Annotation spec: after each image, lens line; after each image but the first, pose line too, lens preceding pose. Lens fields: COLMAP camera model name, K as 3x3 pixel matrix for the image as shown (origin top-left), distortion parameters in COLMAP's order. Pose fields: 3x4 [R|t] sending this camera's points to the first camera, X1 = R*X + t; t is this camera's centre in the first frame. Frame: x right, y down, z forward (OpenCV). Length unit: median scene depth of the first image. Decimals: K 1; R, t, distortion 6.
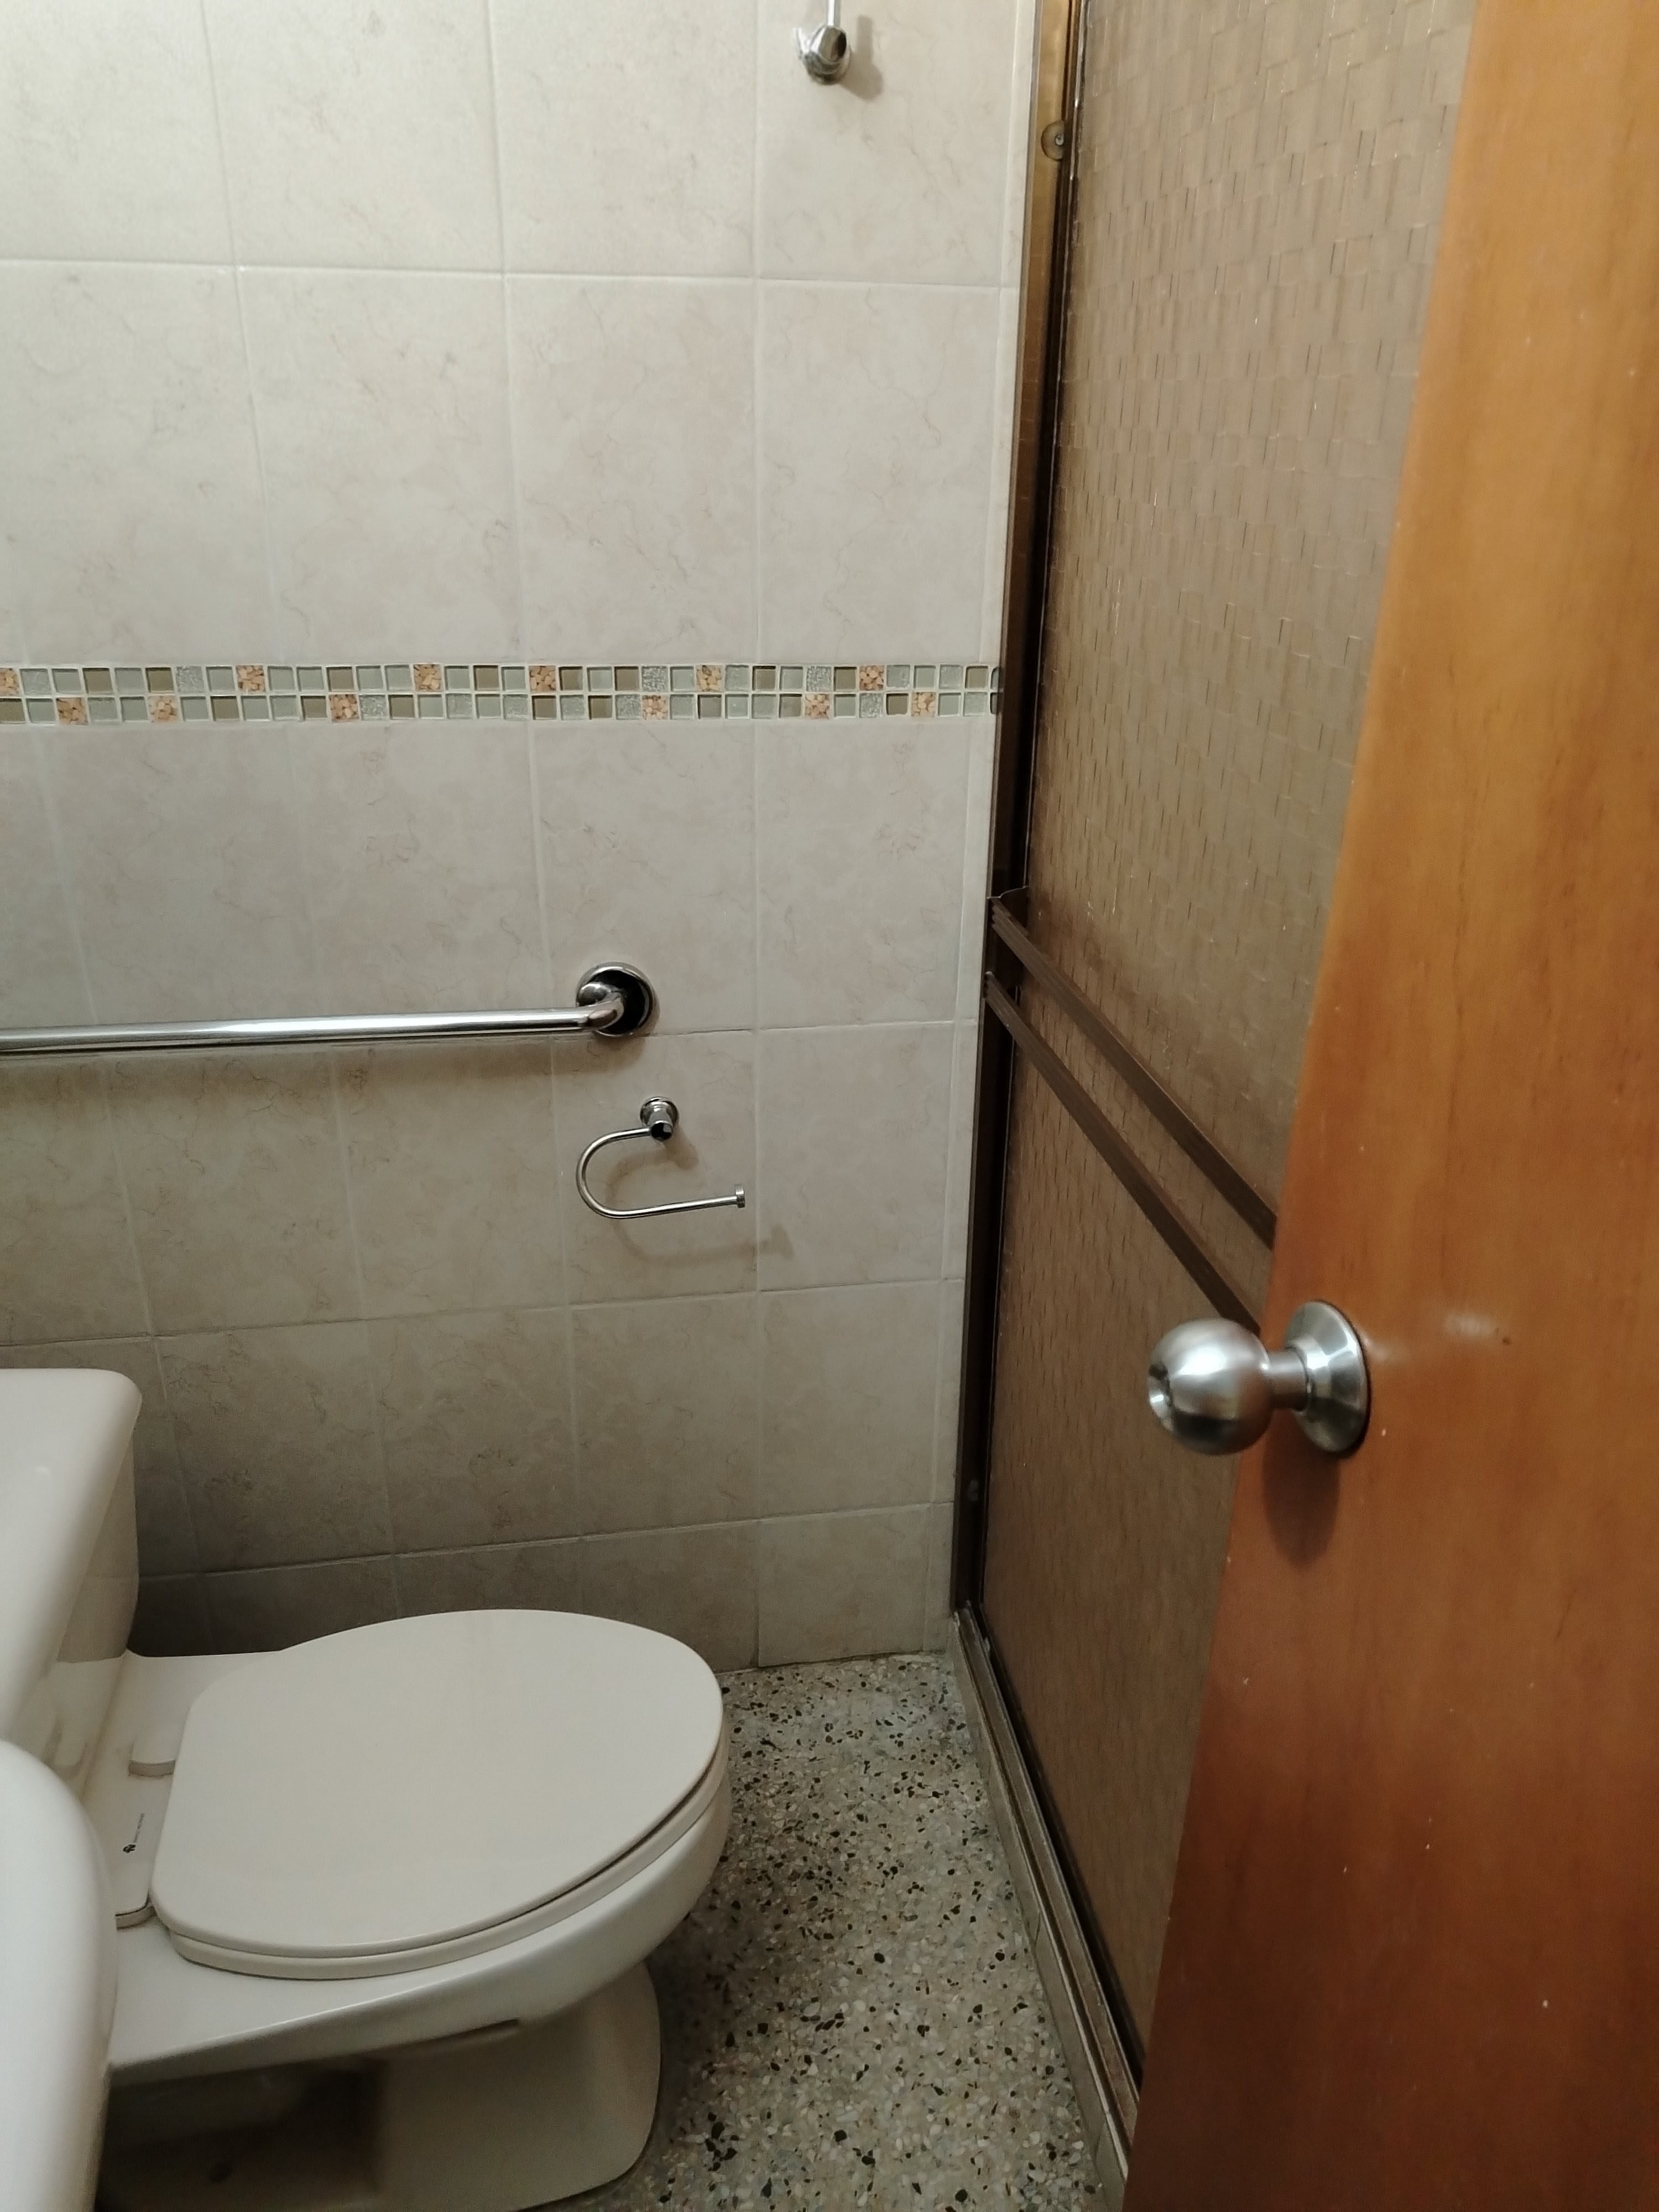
lens RADIAL K [[1563.2, 0, 843.6], [0, 1563.2, 1104.9], [0, 0, 1]] dist [0.059828, -0.054741]
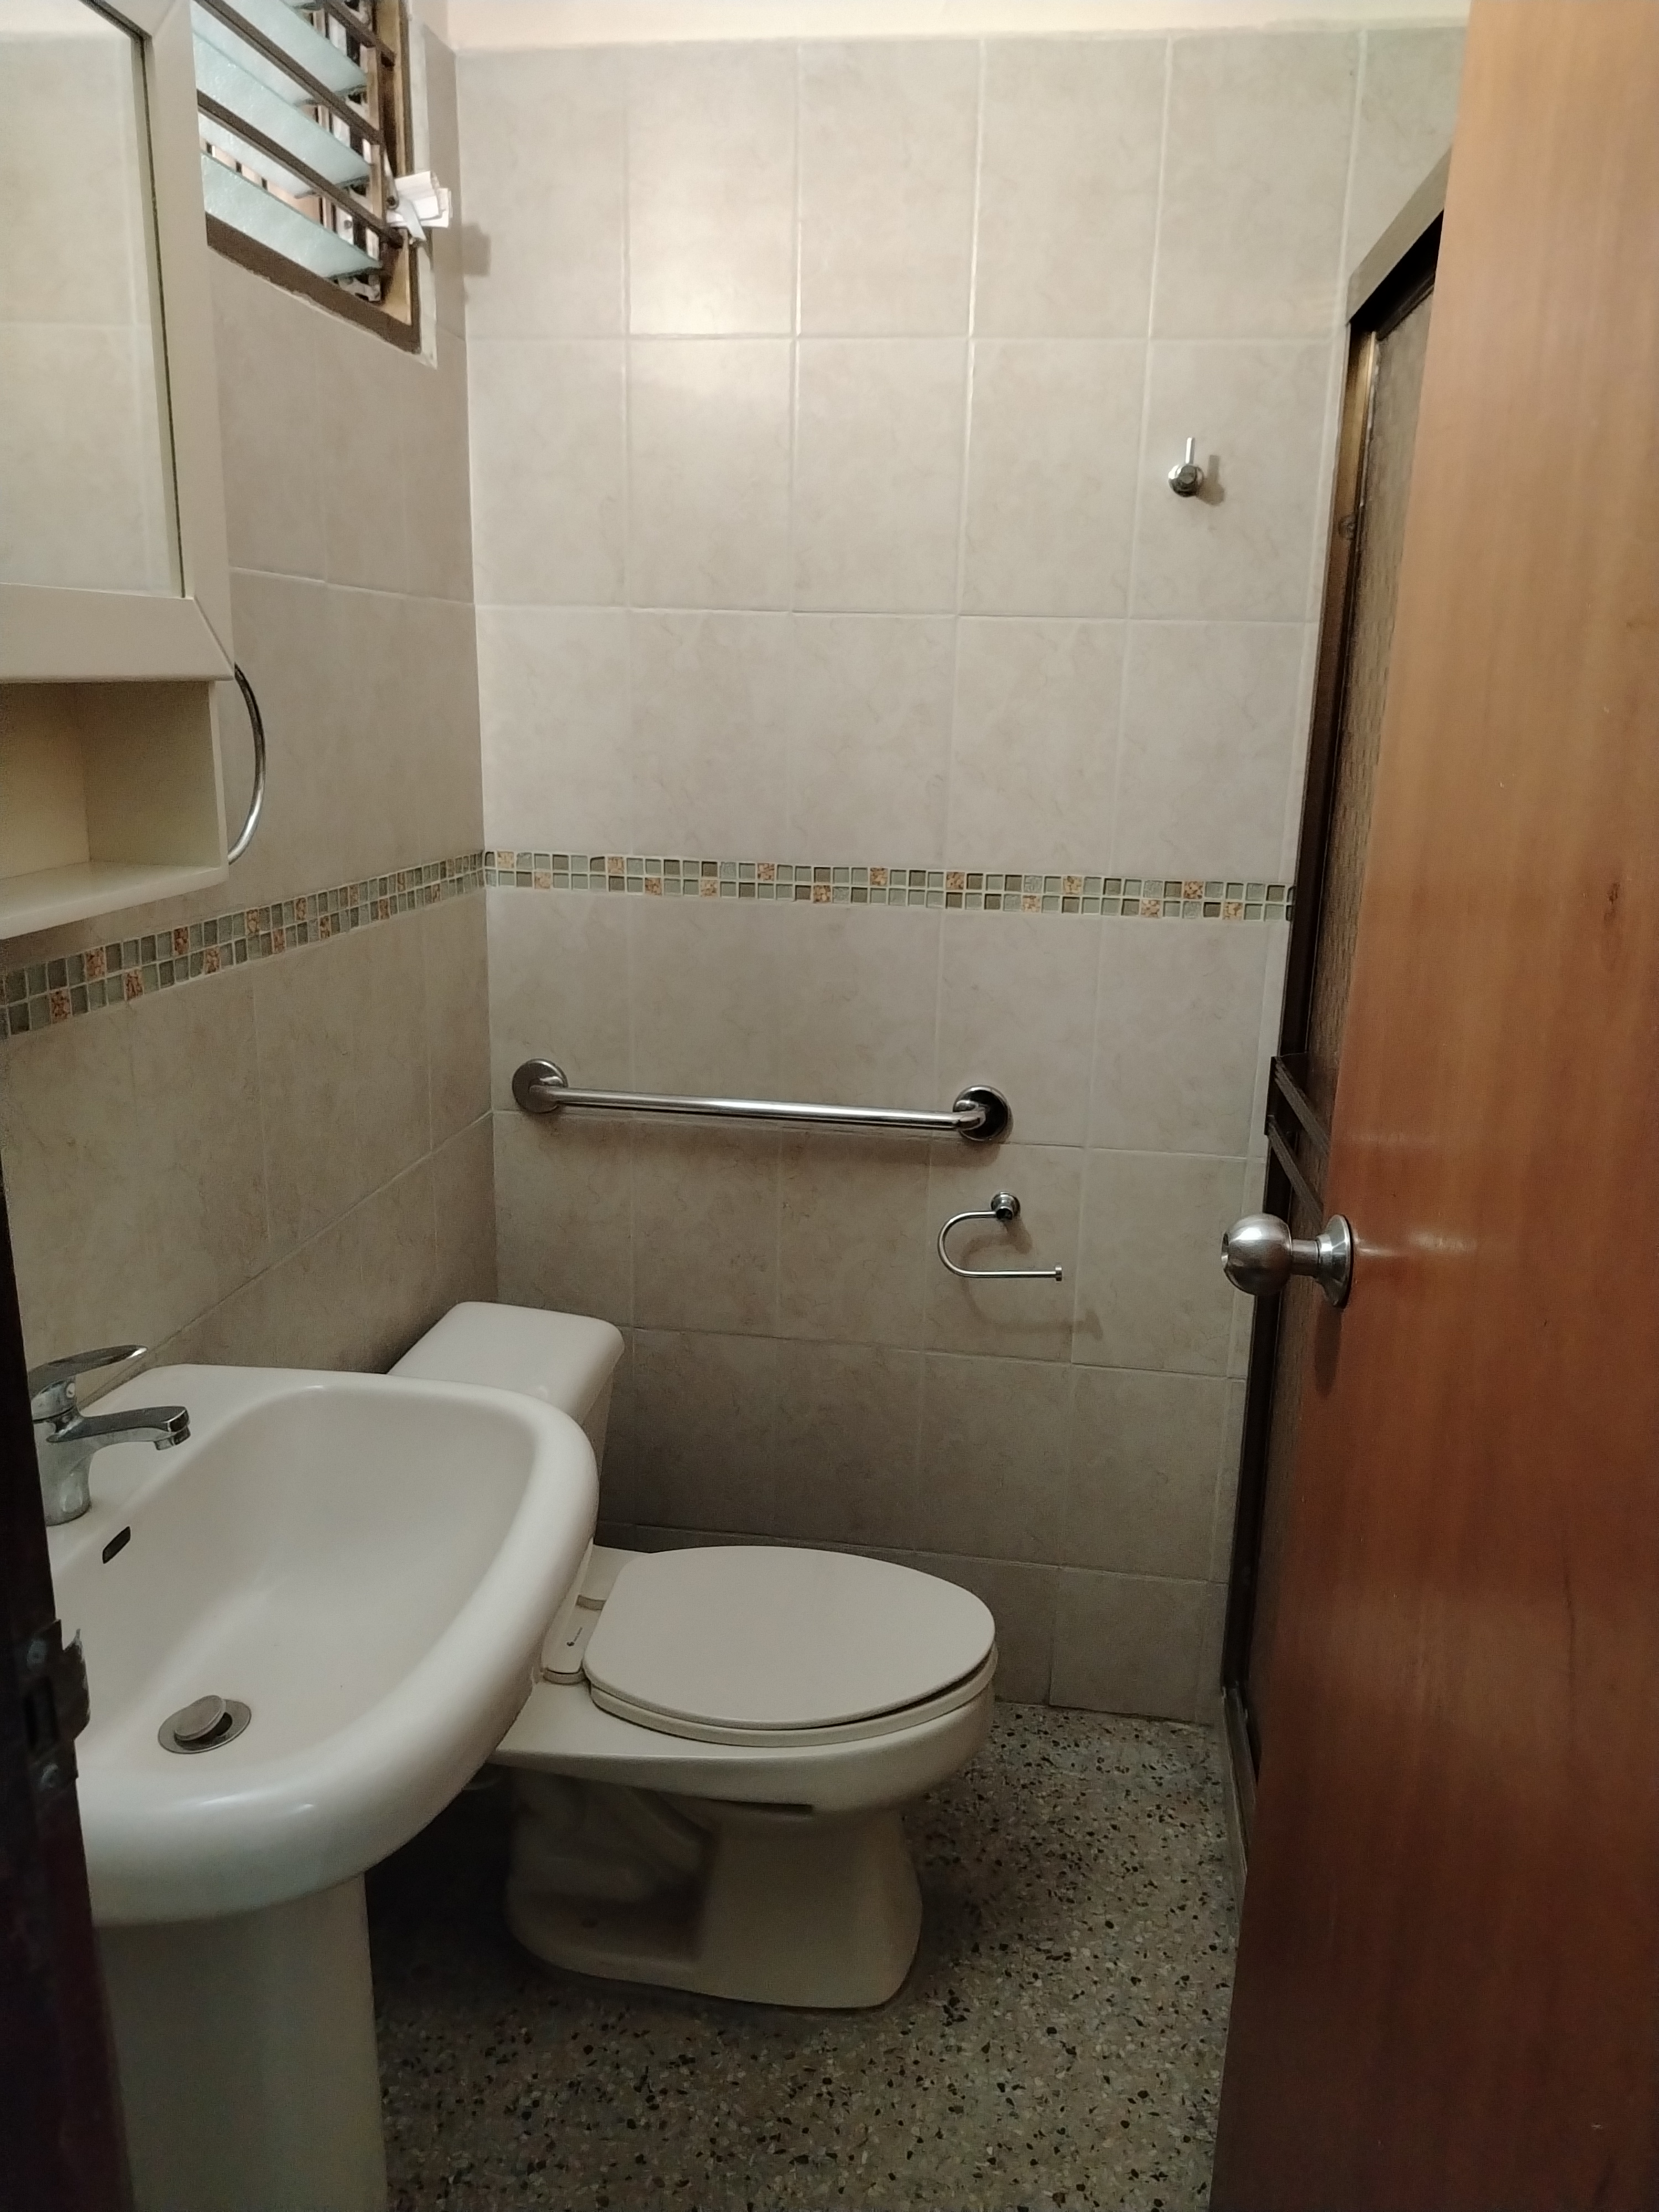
lens RADIAL K [[1533.2, 0, 829.5], [0, 1533.2, 1106.0], [0, 0, 1]] dist [0.099700, -0.074525]
pose [[0.951481, 0.085502, -0.295591, 0.126371], [-0.134915, 0.979281, -0.151016, 0.151355], [0.276554, 0.183568, 0.943303, -0.305075]]
